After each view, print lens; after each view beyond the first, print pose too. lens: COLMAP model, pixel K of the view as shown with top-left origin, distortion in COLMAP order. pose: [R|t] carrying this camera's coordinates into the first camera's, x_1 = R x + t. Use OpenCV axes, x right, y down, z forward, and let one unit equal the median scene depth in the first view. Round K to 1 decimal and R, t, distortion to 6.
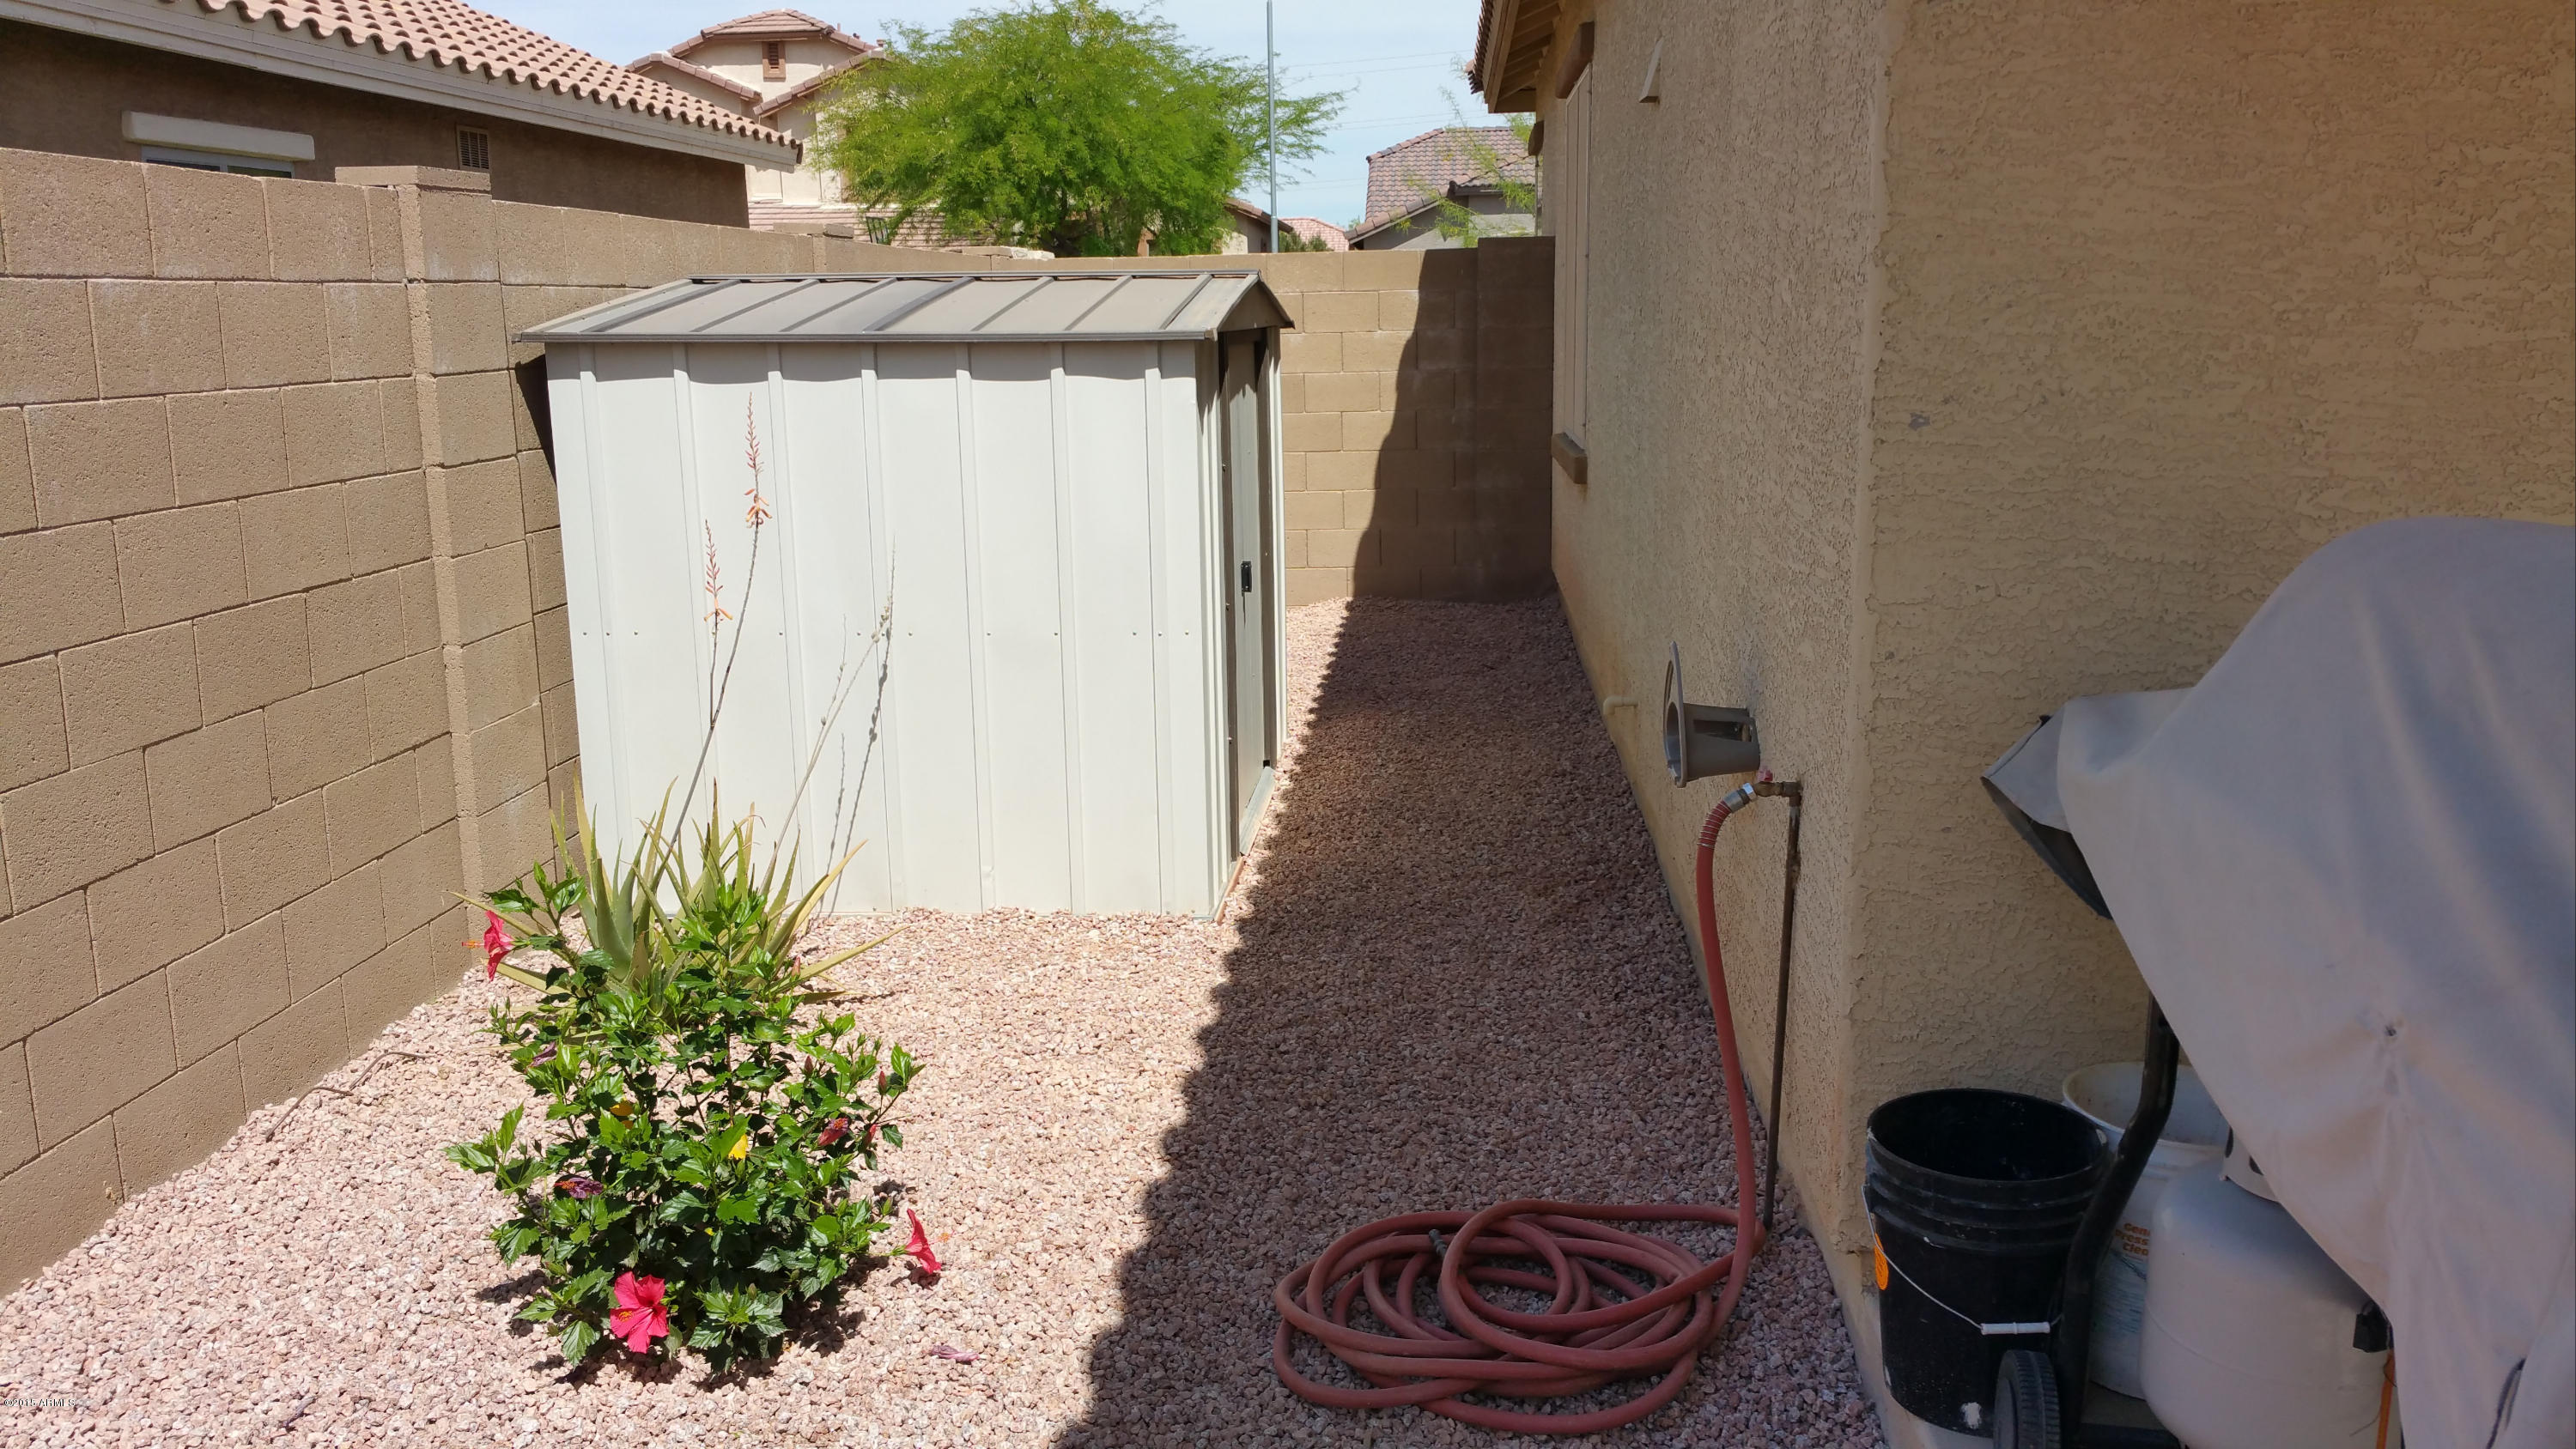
lens RADIAL K [[2074.2, 0, 1288.0], [0, 2074.2, 724.5], [0, 0, 1]] dist [0.104444, -0.141609]
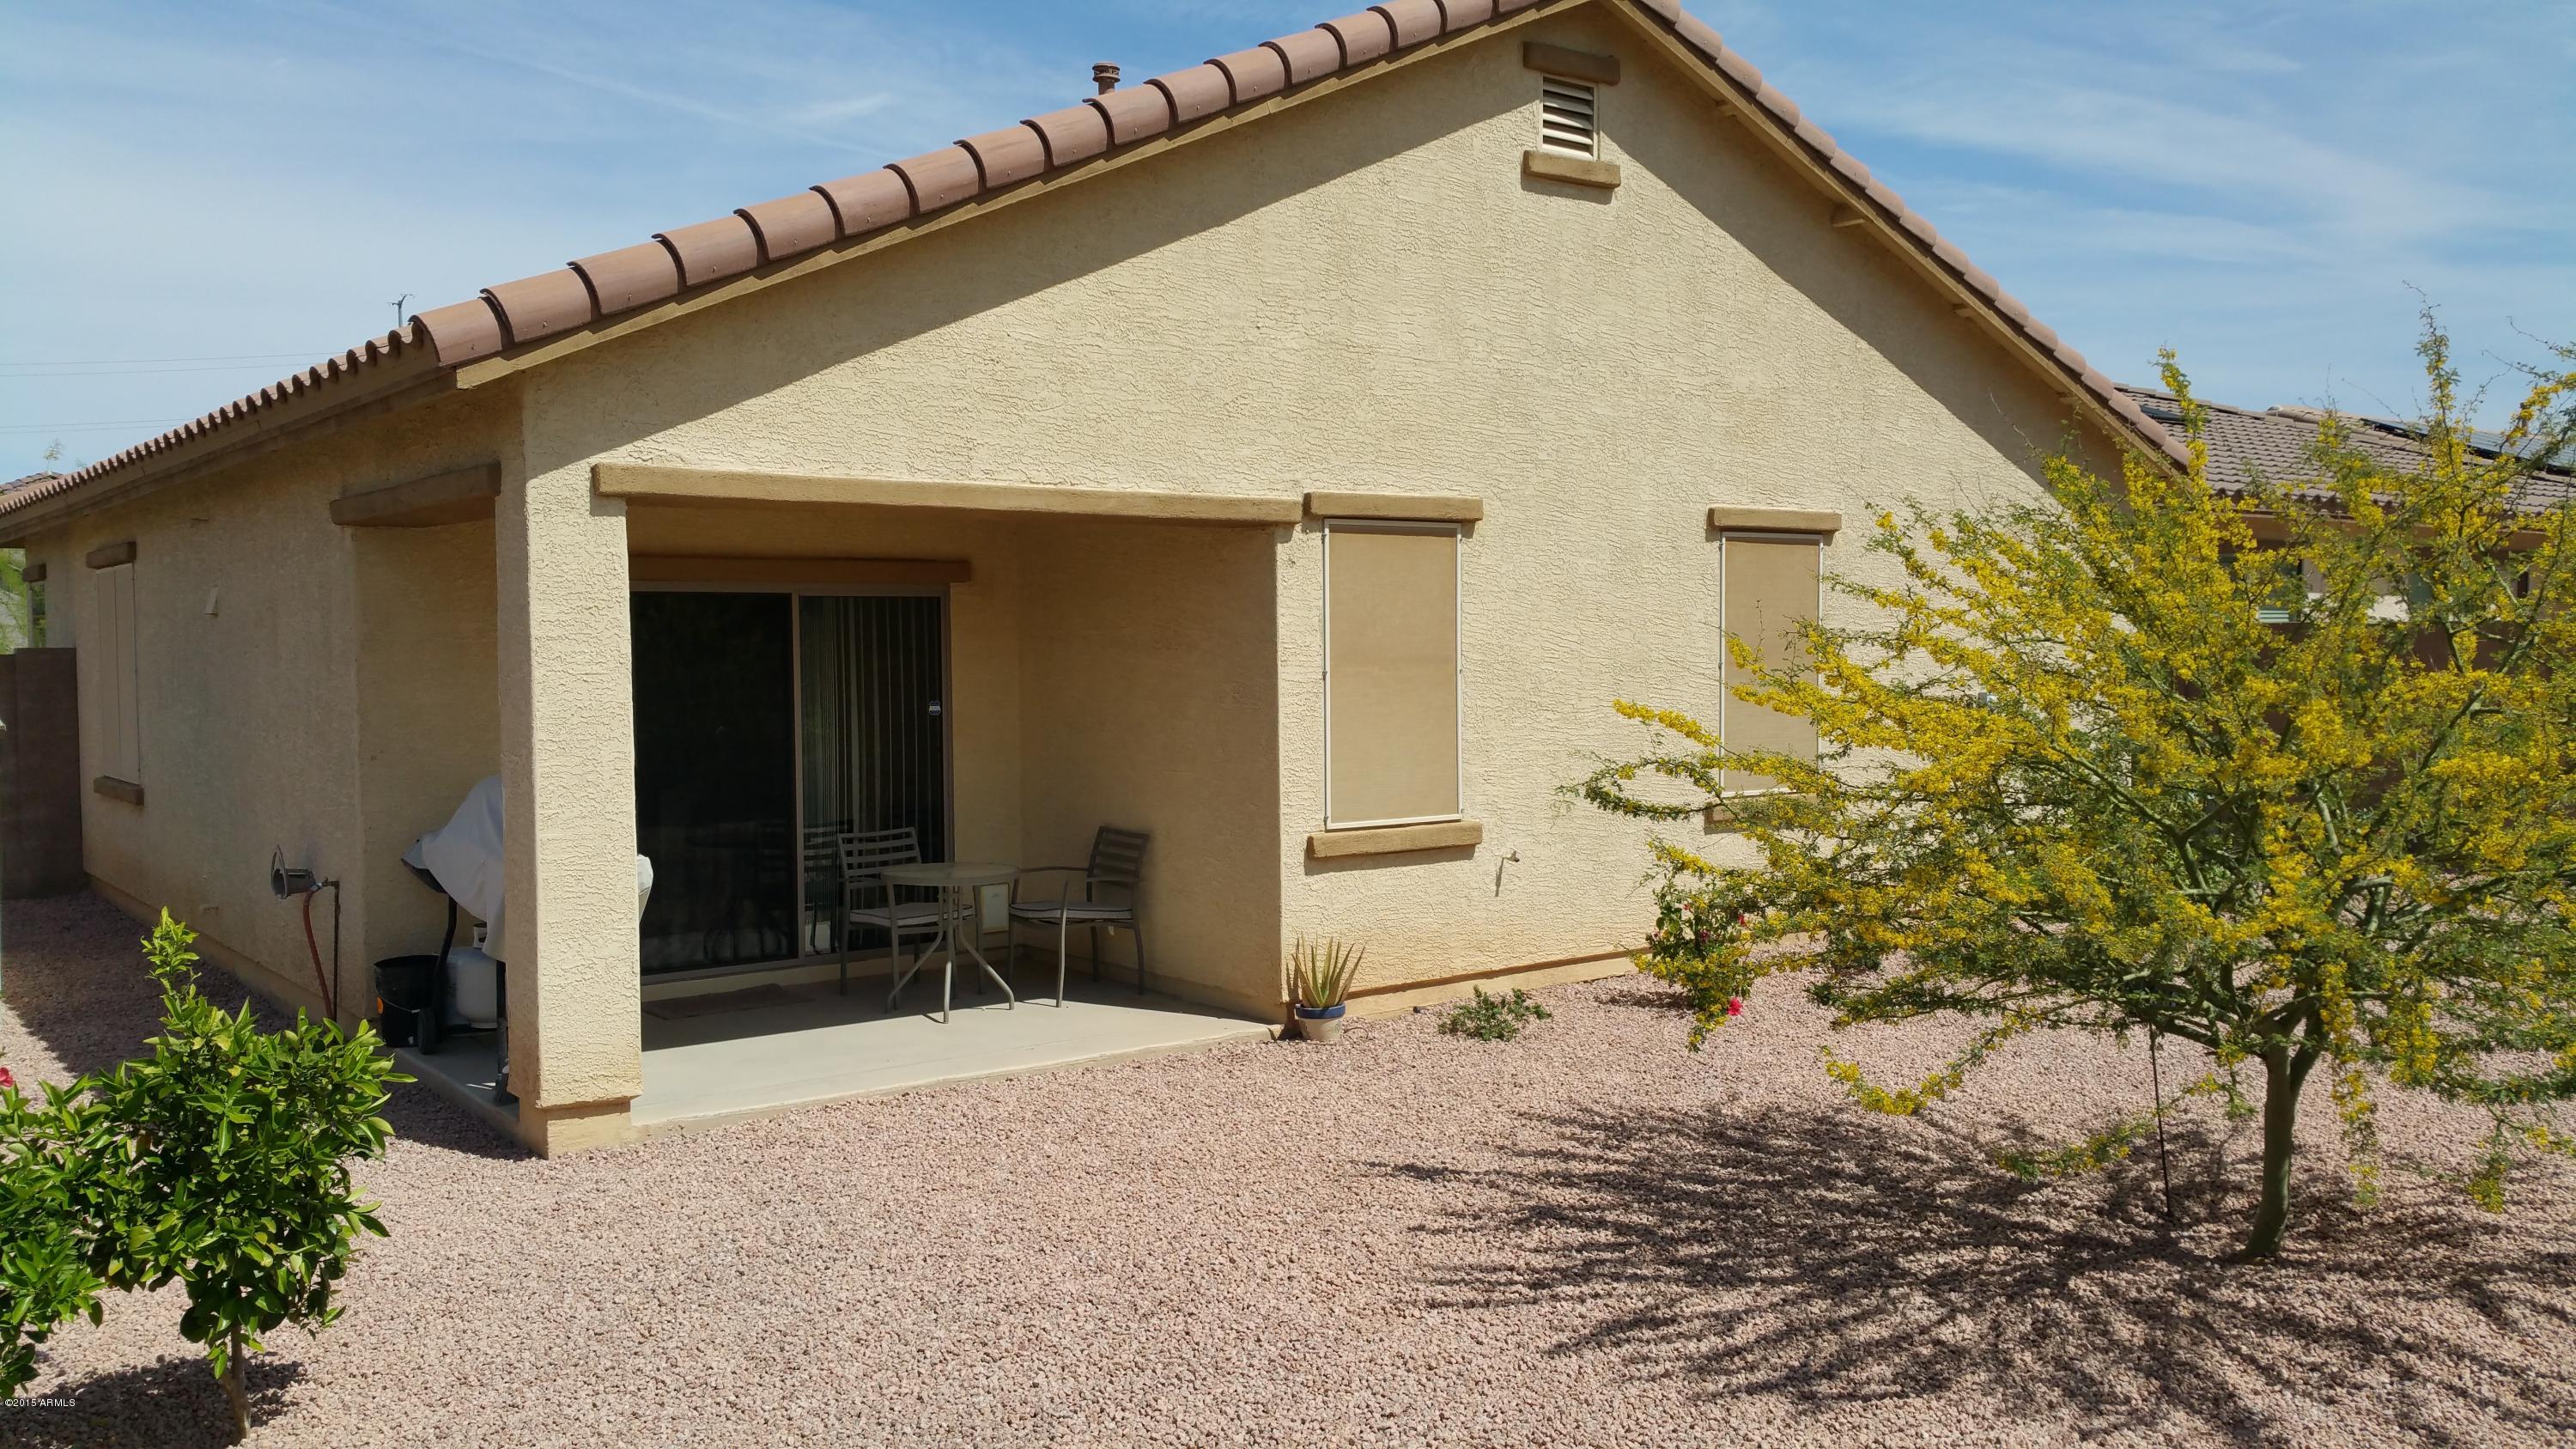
lens RADIAL K [[2074.8, 0, 1288.0], [0, 2074.8, 724.5], [0, 0, 1]] dist [0.104444, -0.141609]
pose [[0.747684, -0.018796, 0.663788, -0.848371], [0.126147, 0.985418, -0.114186, 0.375135], [-0.651963, 0.169110, 0.739153, -2.477595]]
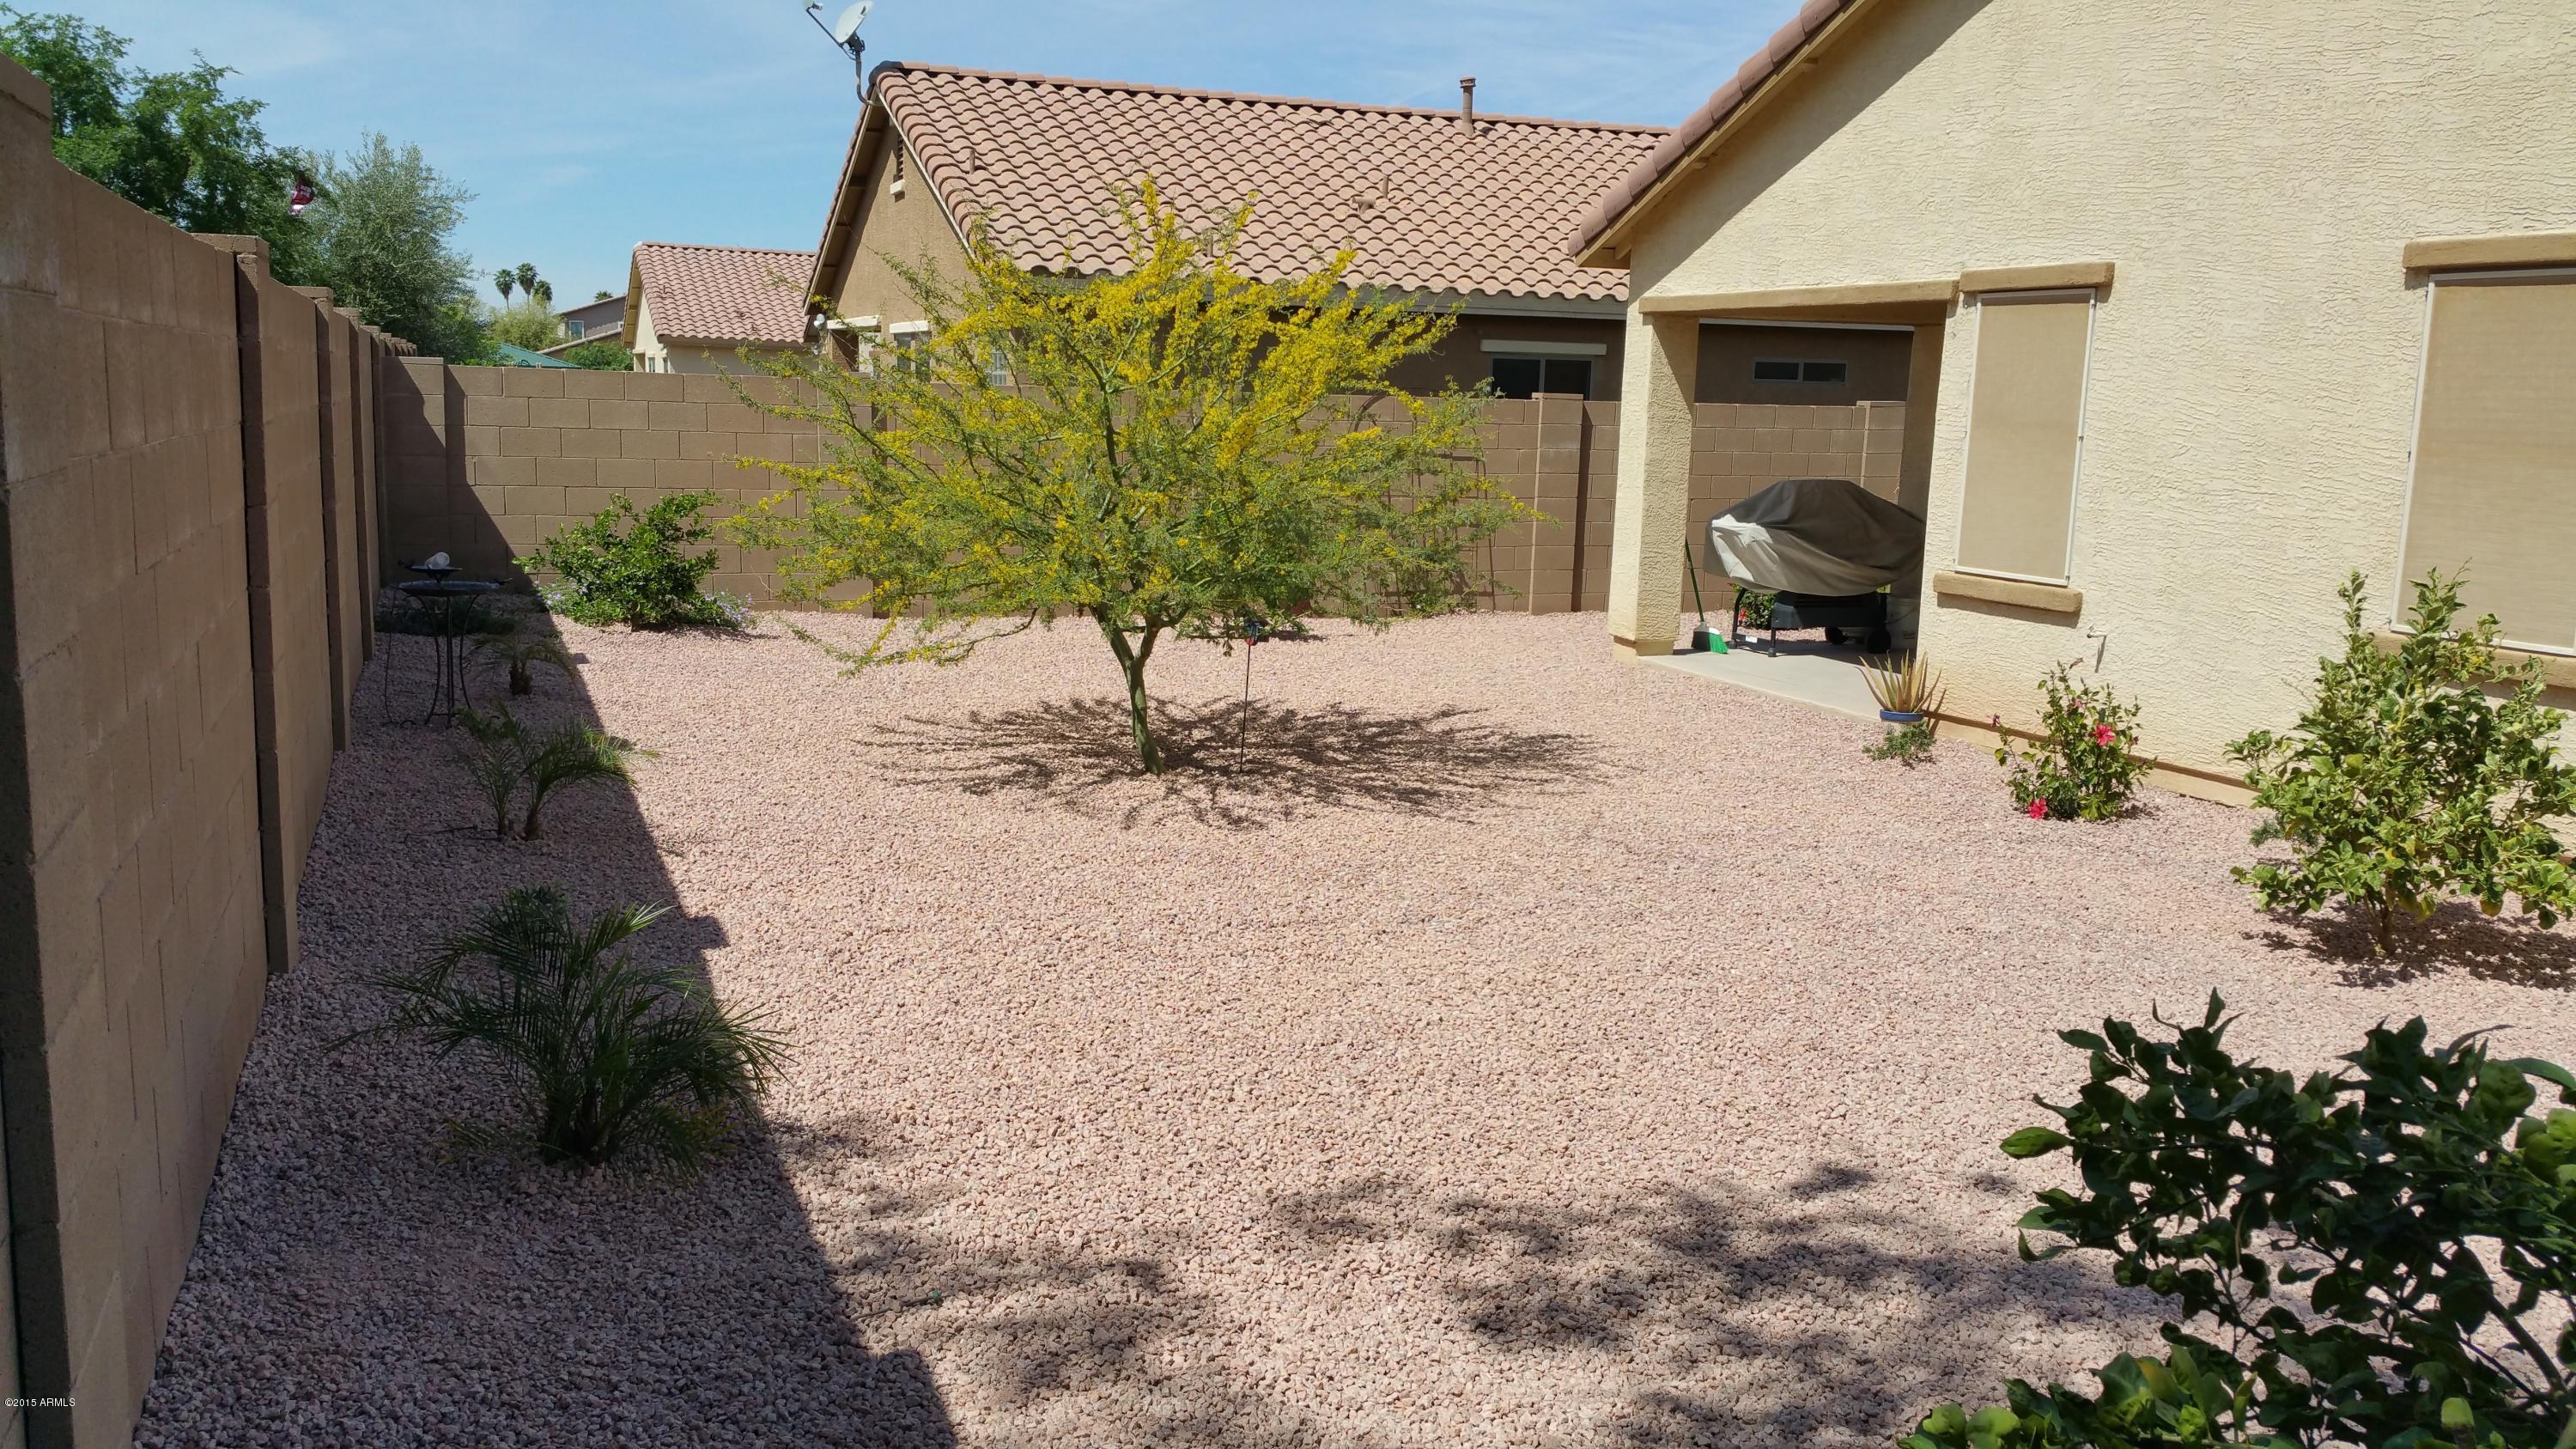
lens RADIAL K [[2074.8, 0, 1288.0], [0, 2074.8, 724.5], [0, 0, 1]] dist [0.104444, -0.141609]
pose [[0.455623, 0.171403, -0.873515, 4.498310], [-0.214791, 0.973461, 0.078980, 0.403886], [0.863870, 0.151638, 0.480348, -2.913722]]
